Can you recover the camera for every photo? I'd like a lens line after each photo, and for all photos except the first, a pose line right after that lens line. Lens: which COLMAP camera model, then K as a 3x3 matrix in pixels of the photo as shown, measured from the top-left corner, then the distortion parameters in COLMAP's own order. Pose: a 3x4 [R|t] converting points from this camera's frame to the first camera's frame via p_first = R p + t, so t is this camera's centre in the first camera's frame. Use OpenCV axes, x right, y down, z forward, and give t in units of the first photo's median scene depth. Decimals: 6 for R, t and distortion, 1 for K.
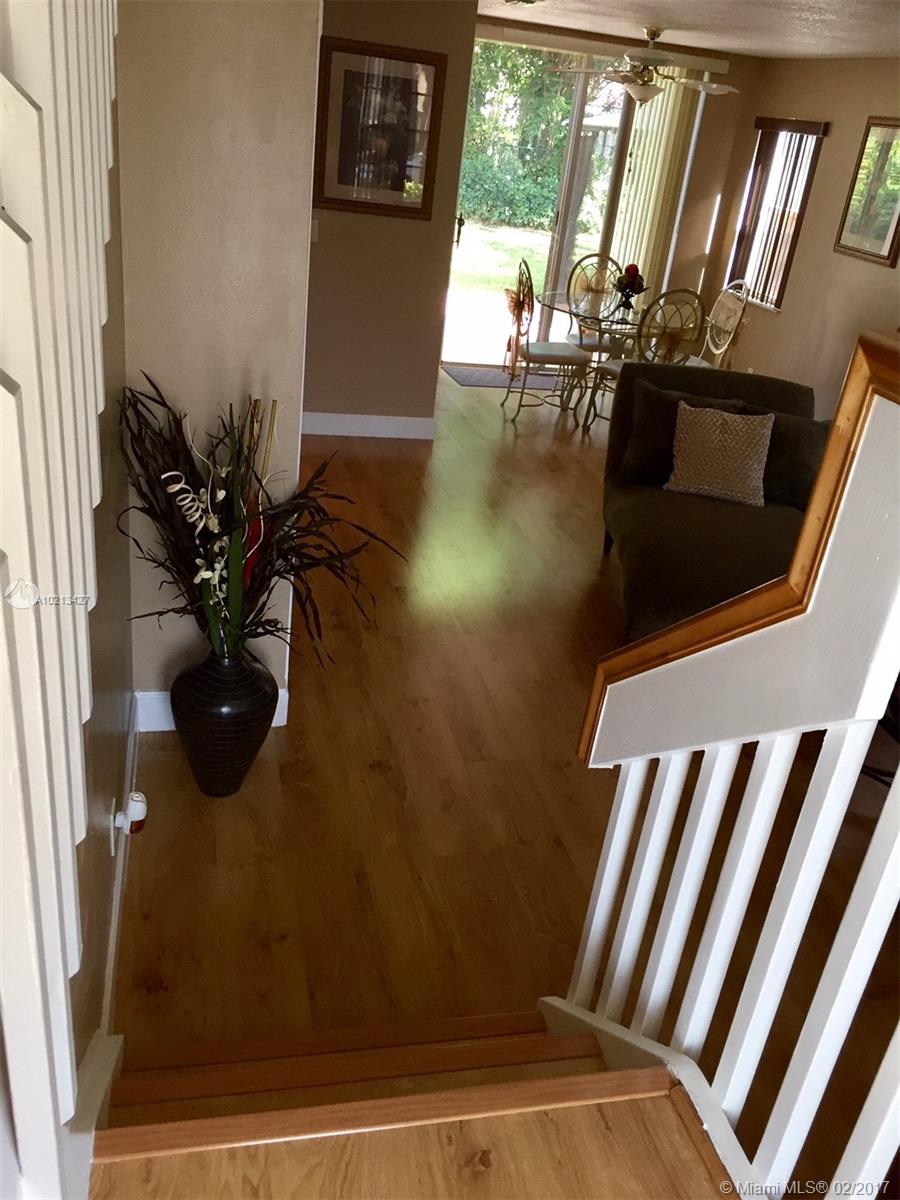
lens RADIAL K [[1022.9, 0, 457.8], [0, 1022.9, 599.2], [0, 0, 1]] dist [0.043145, -0.029135]
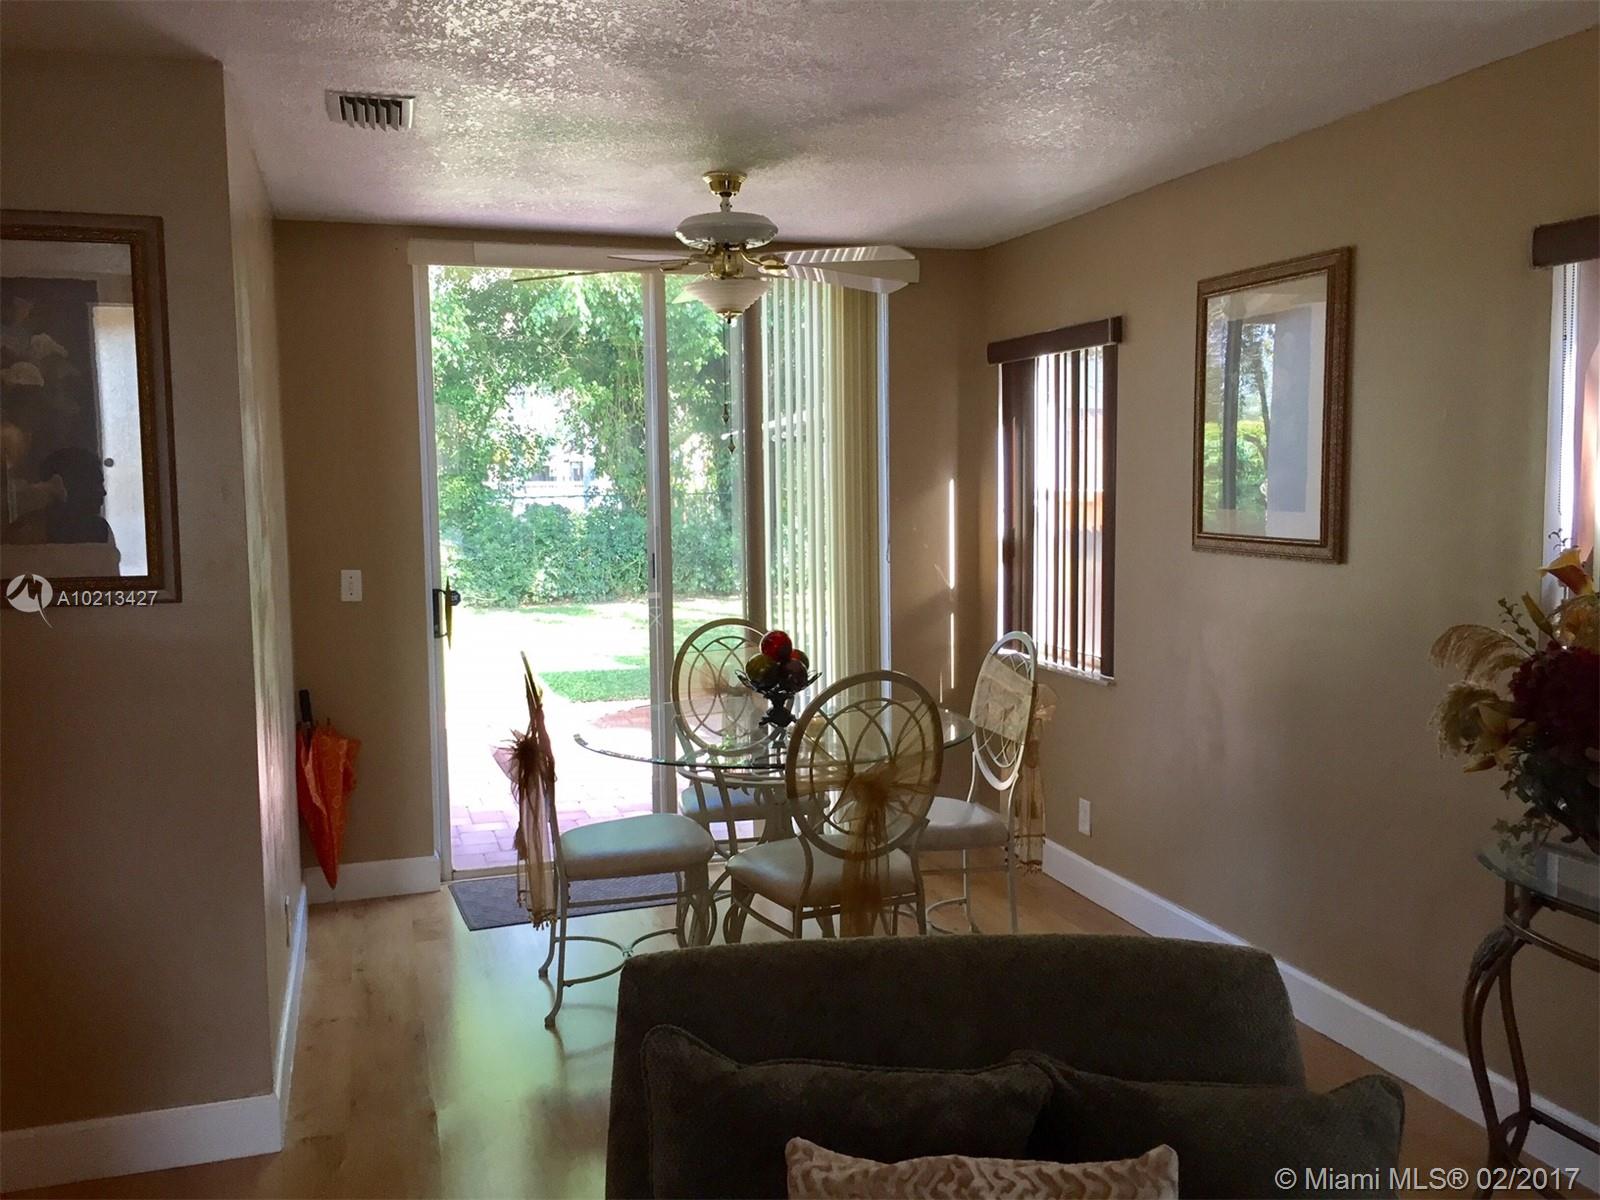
lens RADIAL K [[1363.9, 0, 800.5], [0, 1363.9, 603.0], [0, 0, 1]] dist [0.043145, -0.029135]
pose [[0.988391, -0.135502, 0.068724, 0.134839], [0.150767, 0.930675, -0.333336, -0.127965], [-0.018792, 0.339828, 0.940300, 0.407315]]
